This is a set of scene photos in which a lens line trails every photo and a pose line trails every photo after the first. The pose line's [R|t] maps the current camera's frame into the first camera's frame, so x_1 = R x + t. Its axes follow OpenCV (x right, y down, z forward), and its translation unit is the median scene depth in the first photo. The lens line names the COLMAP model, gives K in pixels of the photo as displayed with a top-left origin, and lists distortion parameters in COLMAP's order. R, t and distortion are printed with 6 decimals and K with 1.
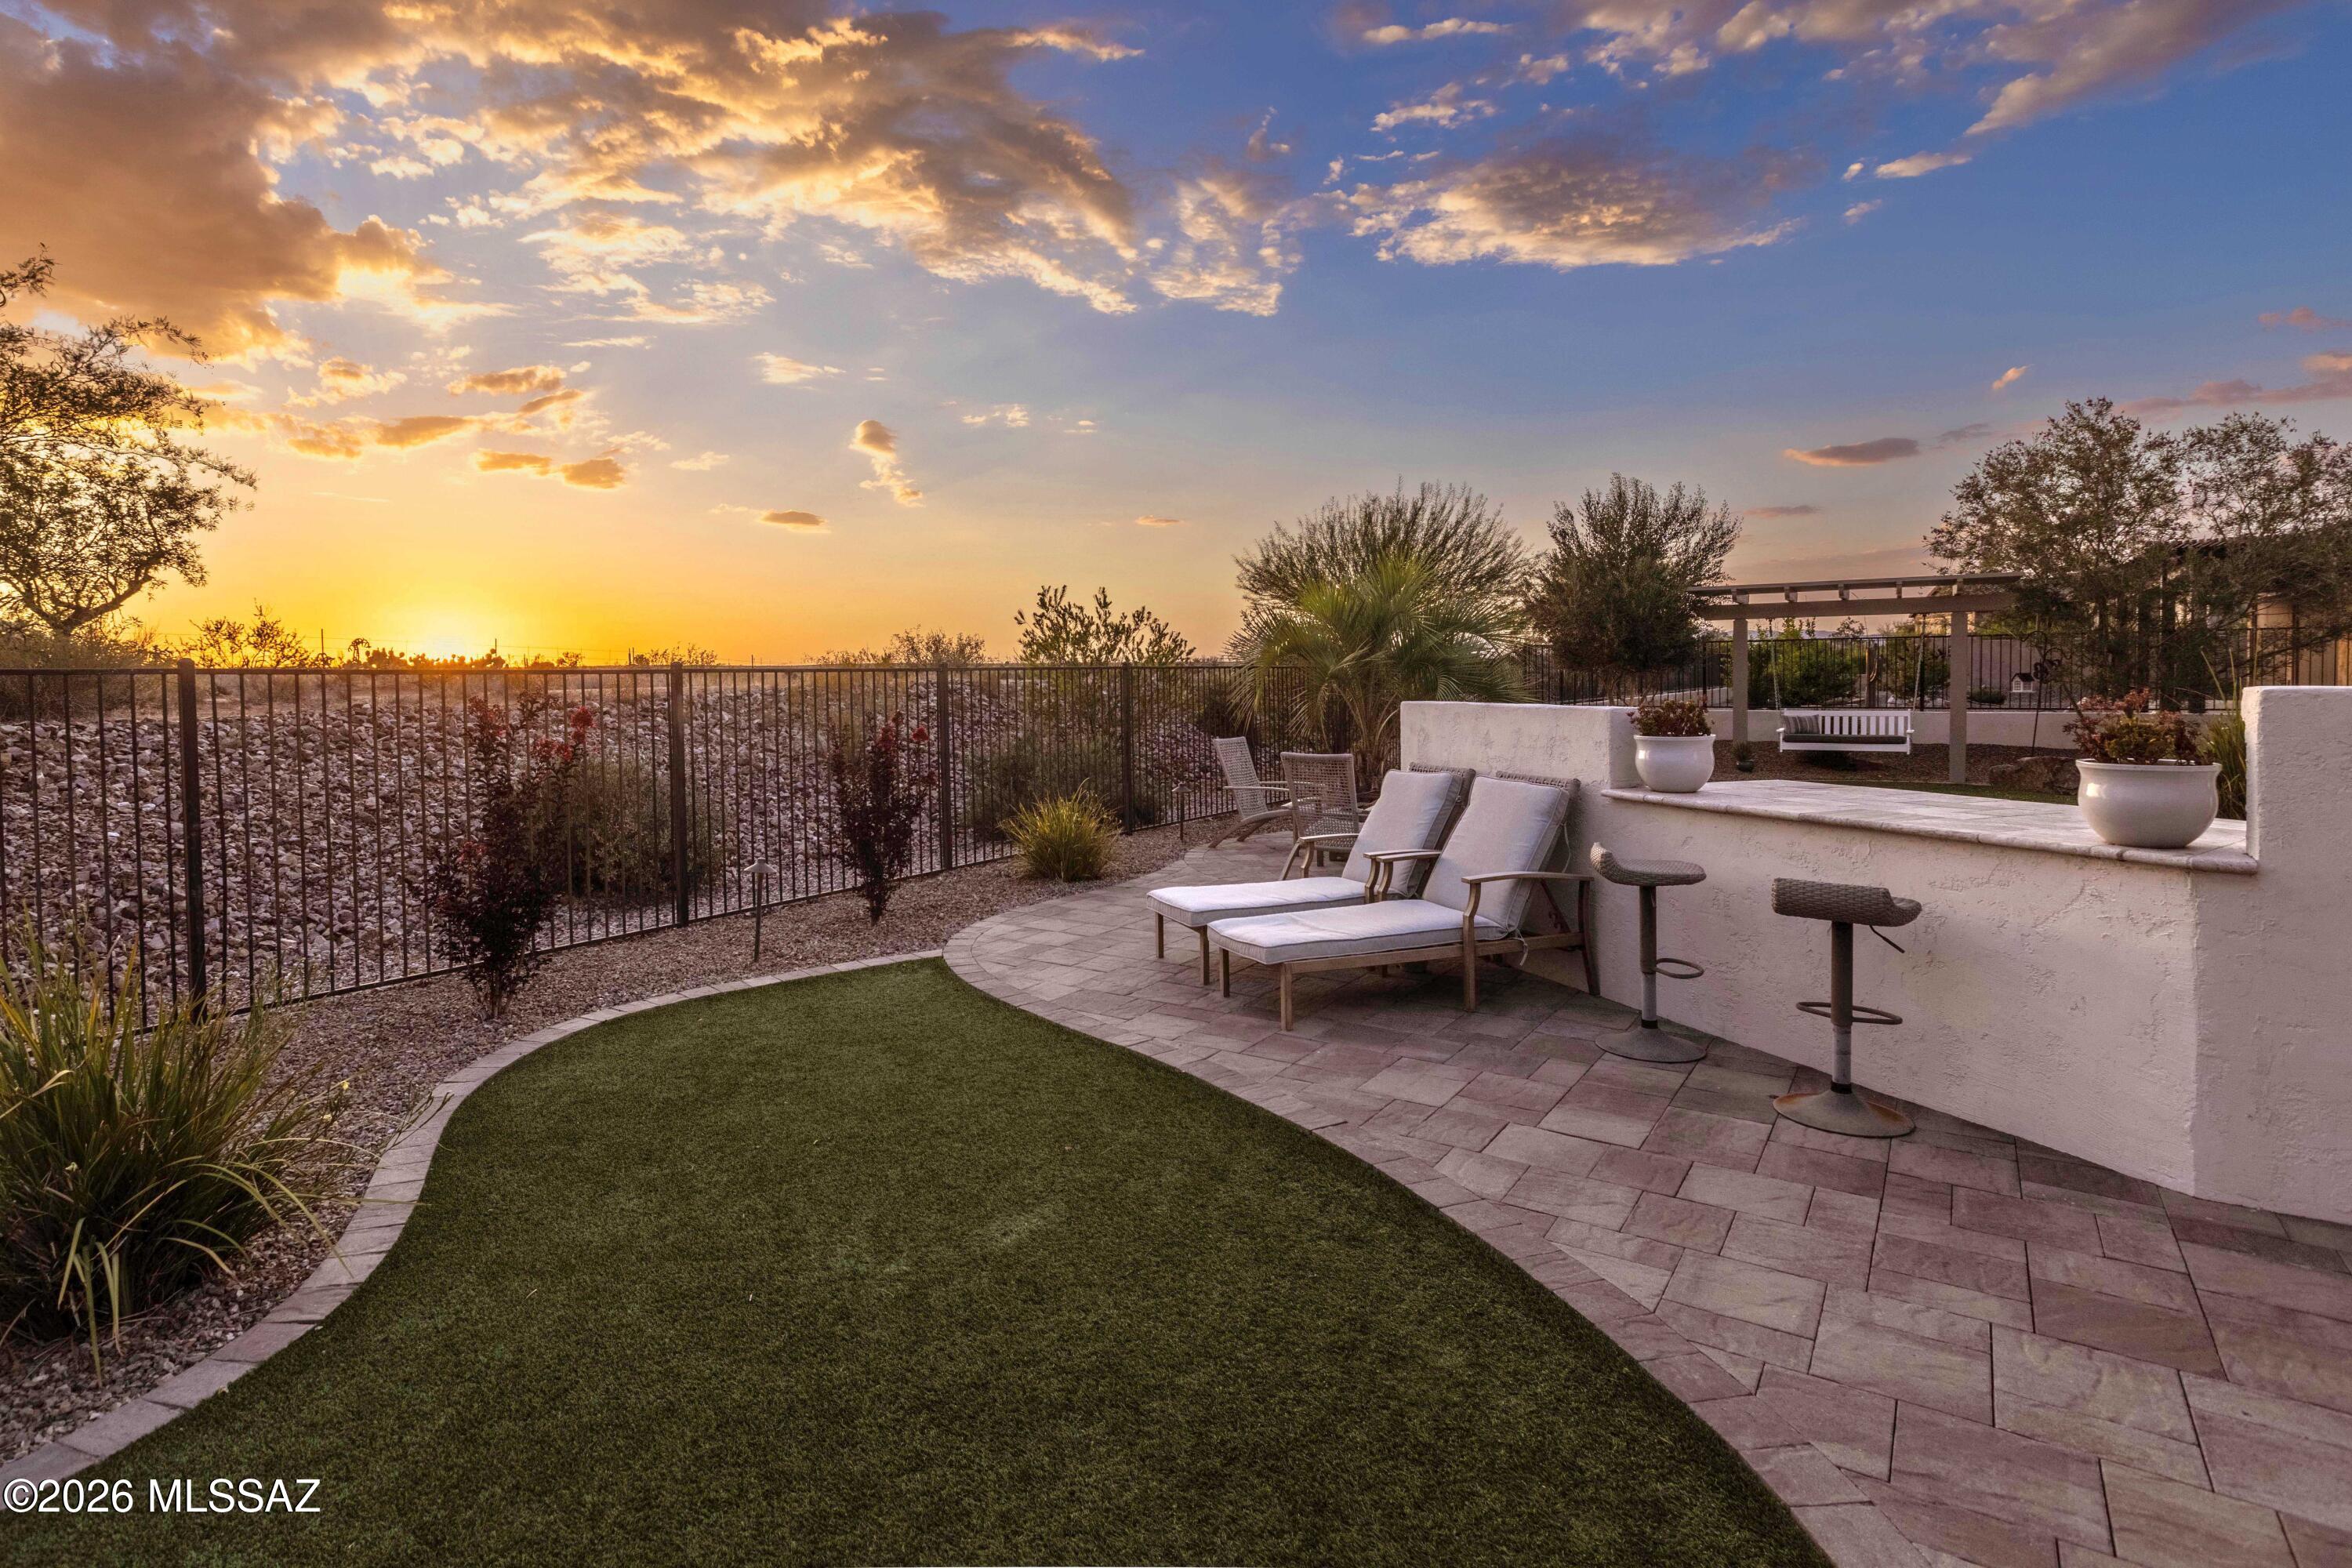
lens RADIAL K [[1177.0, 0, 1121.6], [0, 1177.0, 733.4], [0, 0, 1]] dist [-0.001427, 0.001129]
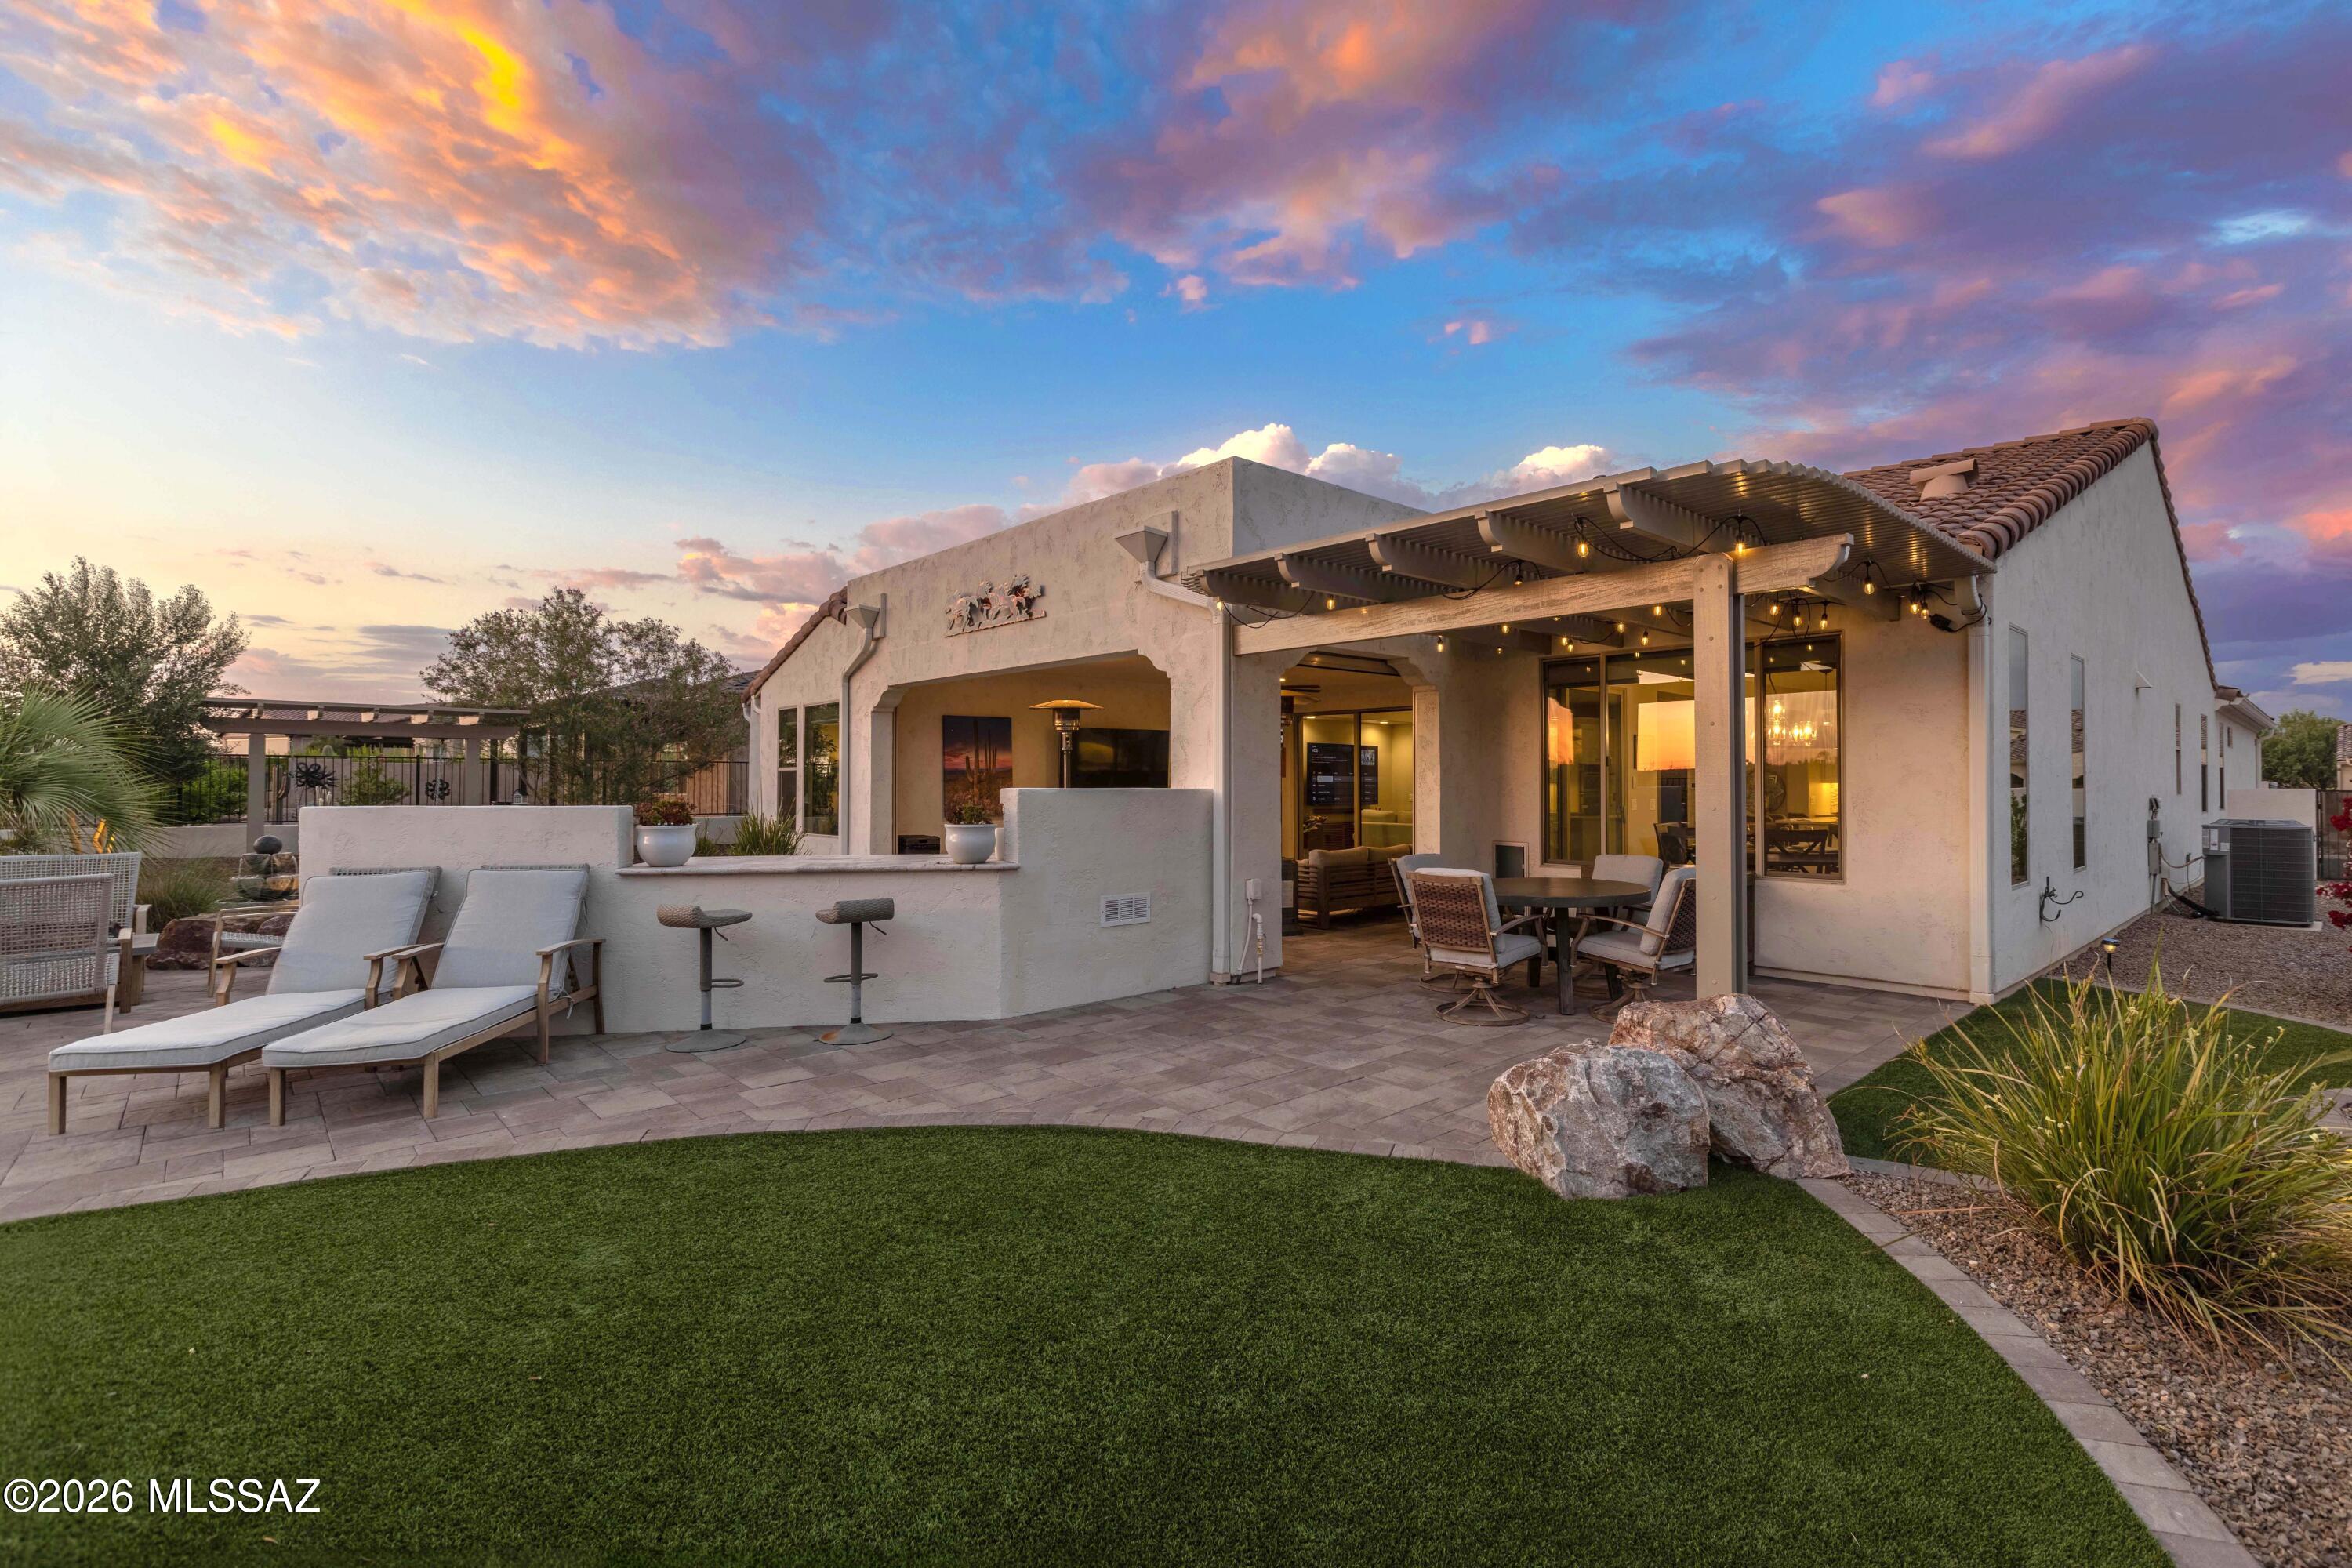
lens RADIAL K [[1081.3, 0, 1182.7], [0, 1081.3, 783.3], [0, 0, 1]] dist [-0.023947, -0.000615]
pose [[0.214917, 0.012962, 0.976546, -0.793111], [0.046362, 0.998649, -0.023459, 0.012358], [-0.975531, 0.050317, 0.214026, 0.170605]]
